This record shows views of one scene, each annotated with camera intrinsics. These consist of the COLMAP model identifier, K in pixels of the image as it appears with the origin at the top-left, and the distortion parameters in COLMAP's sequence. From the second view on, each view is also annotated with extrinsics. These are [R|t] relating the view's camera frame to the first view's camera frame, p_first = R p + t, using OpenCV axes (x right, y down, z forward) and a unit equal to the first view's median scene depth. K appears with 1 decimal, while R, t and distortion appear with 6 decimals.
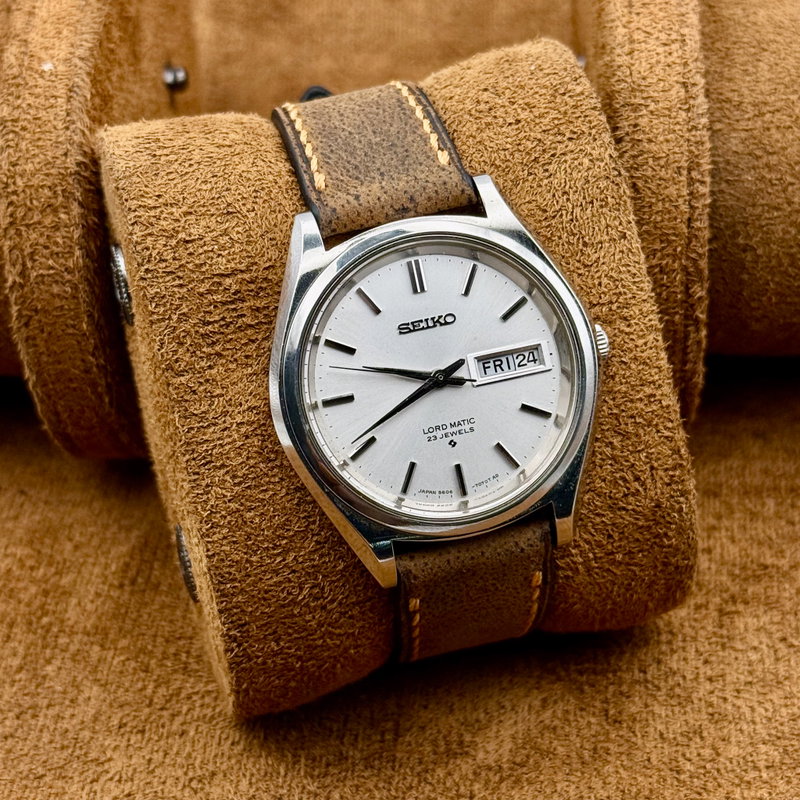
lens RADIAL K [[2024.5, 0, 379.8], [0, 2024.5, 402.0], [0, 0, 1]] dist [0.062724, -0.127381]
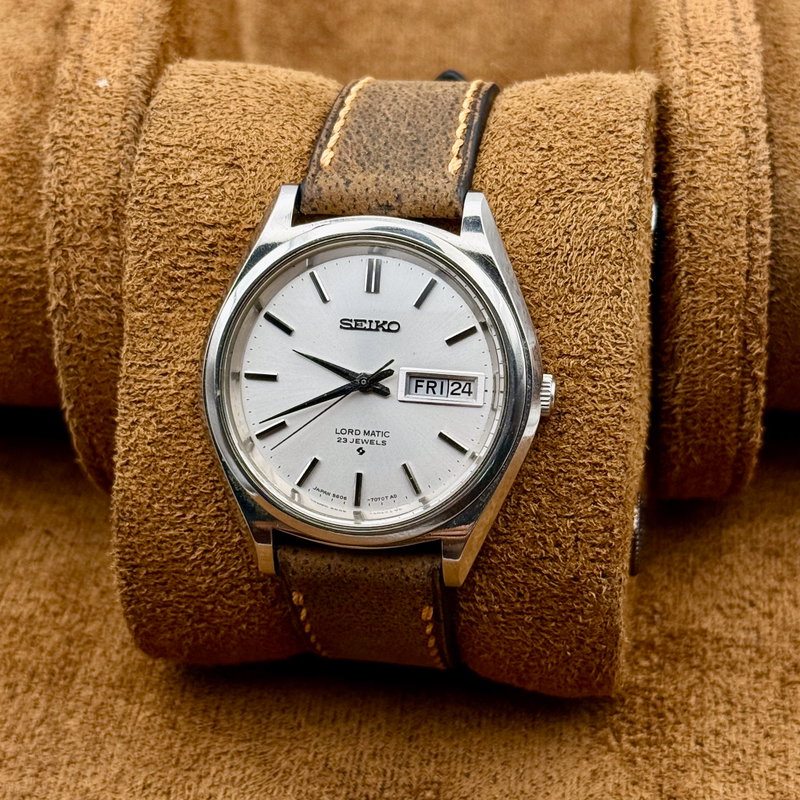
lens RADIAL K [[2024.5, 0, 379.8], [0, 2024.5, 402.0], [0, 0, 1]] dist [0.062724, -0.127381]
pose [[0.913658, 0.275011, -0.299329, 0.321337], [-0.268080, 0.961212, 0.064844, -0.066103], [0.305551, 0.020998, 0.951944, 0.075775]]
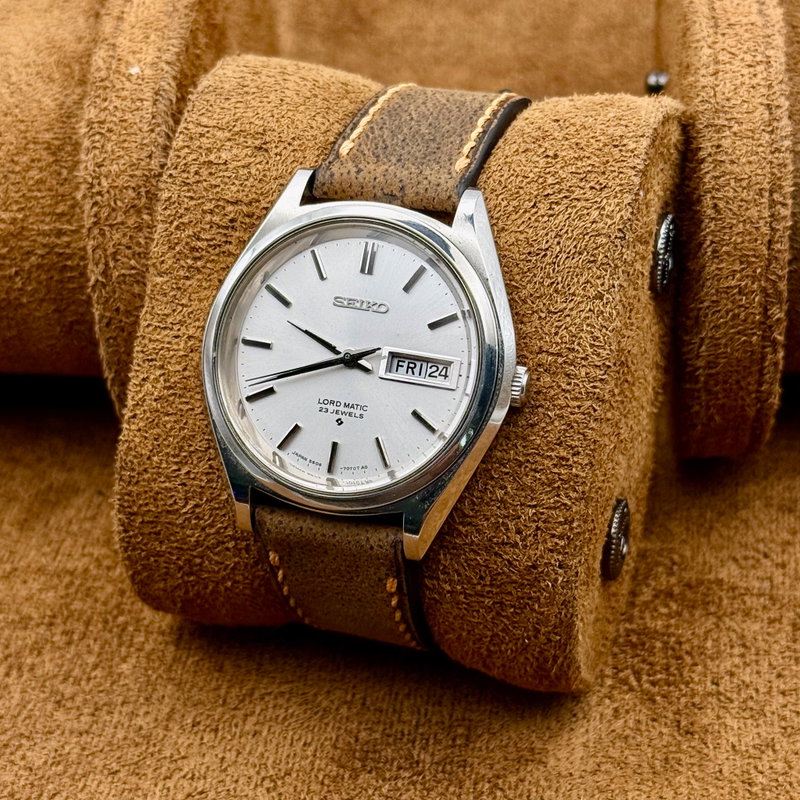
lens RADIAL K [[2024.5, 0, 379.8], [0, 2024.5, 402.0], [0, 0, 1]] dist [0.062724, -0.127381]
pose [[0.834599, 0.349521, -0.425769, 0.475618], [-0.357891, 0.931619, 0.063238, -0.059711], [0.418758, 0.099601, 0.902619, 0.079830]]
